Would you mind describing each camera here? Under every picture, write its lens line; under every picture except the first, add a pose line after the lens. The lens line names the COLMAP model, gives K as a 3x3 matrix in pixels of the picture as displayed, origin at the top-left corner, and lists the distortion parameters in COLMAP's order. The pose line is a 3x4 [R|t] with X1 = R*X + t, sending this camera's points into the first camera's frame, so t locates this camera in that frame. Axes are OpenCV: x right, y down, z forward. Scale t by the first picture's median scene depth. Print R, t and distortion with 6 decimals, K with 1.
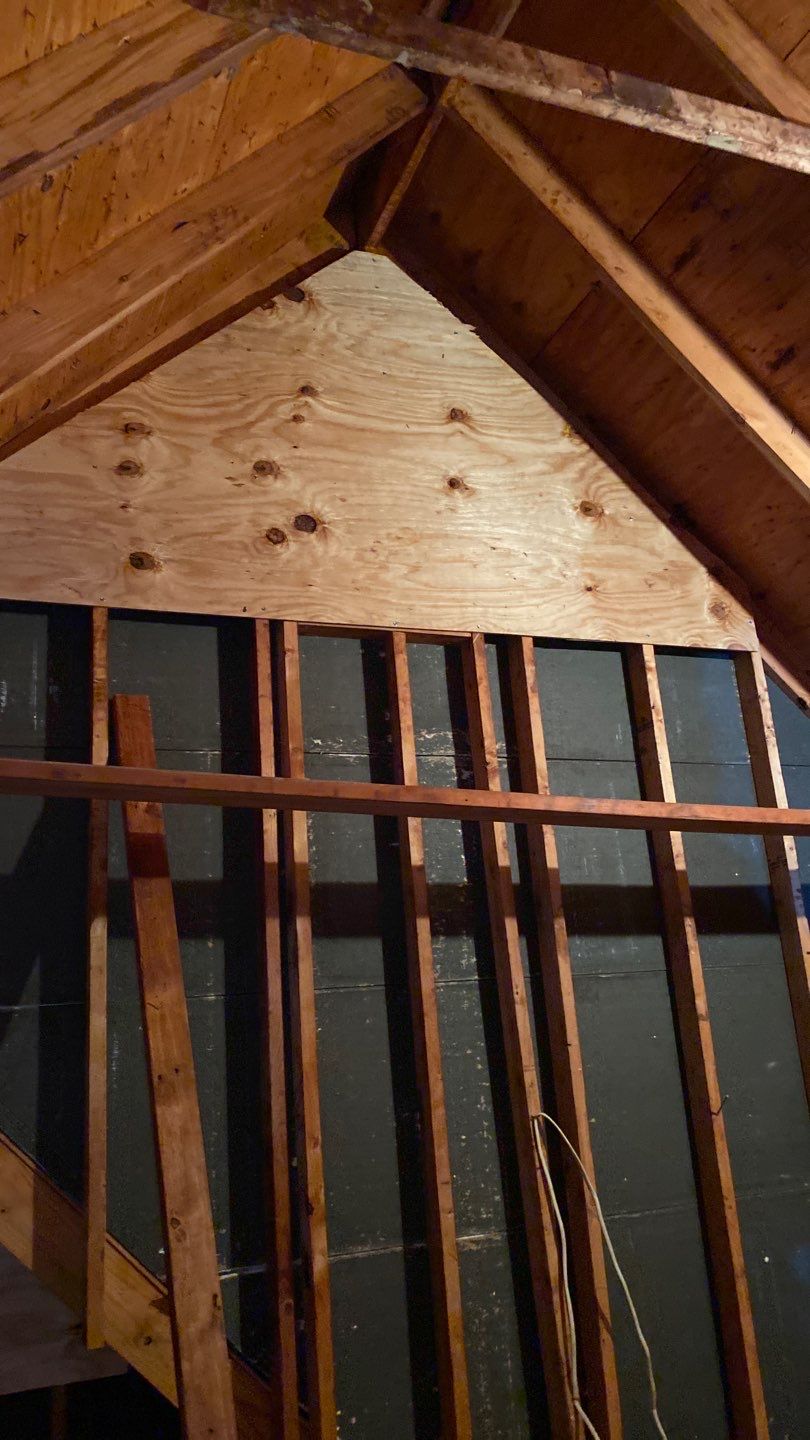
lens RADIAL K [[1101.4, 0, 381.1], [0, 1101.4, 711.4], [0, 0, 1]] dist [0.046799, -0.092862]
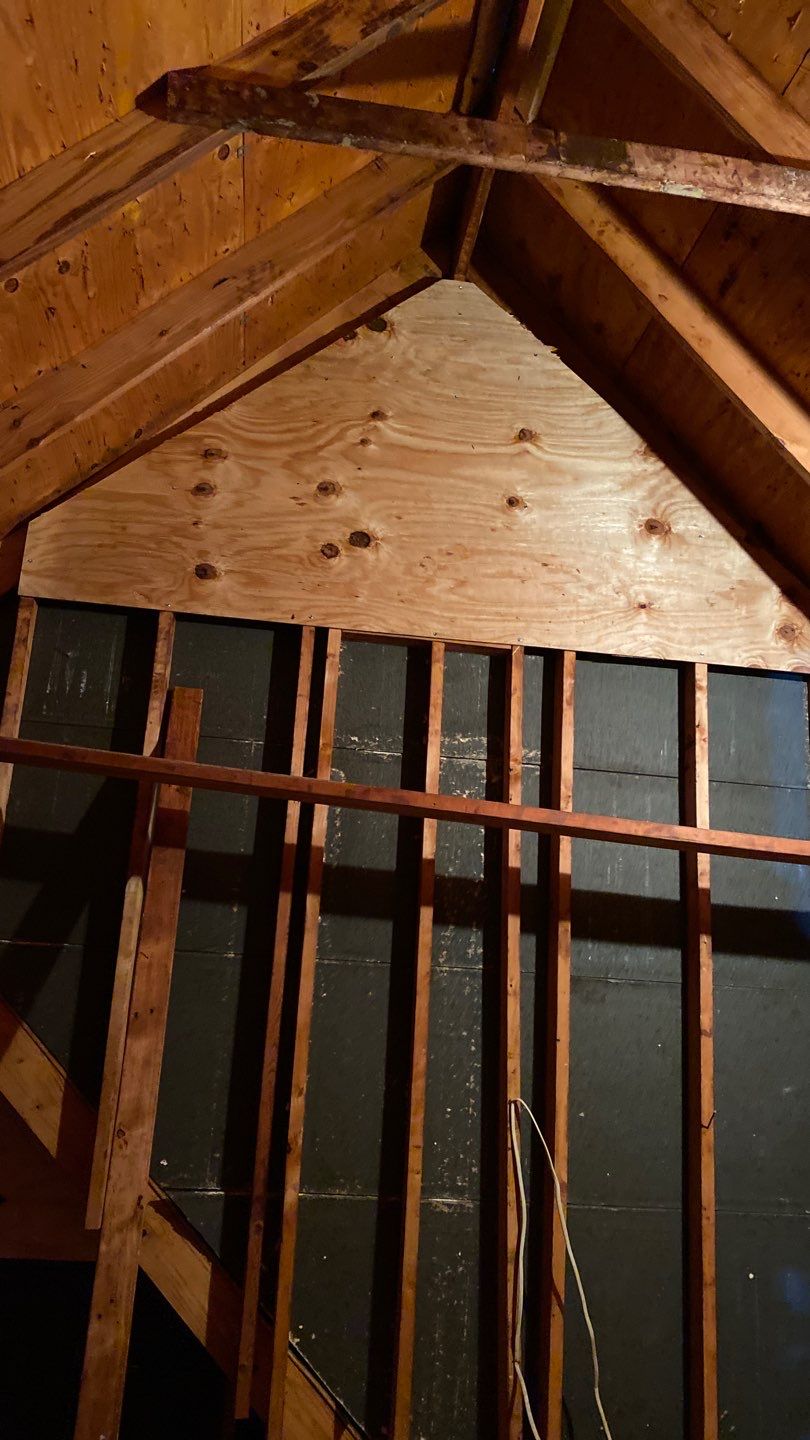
lens RADIAL K [[1102.5, 0, 405.0], [0, 1102.5, 720.0], [0, 0, 1]] dist [0.061941, -0.139845]
pose [[0.965208, 0.064485, -0.253408, 0.270165], [-0.056540, 0.997657, 0.038519, -0.036678], [0.255299, -0.022851, 0.966592, -0.056342]]
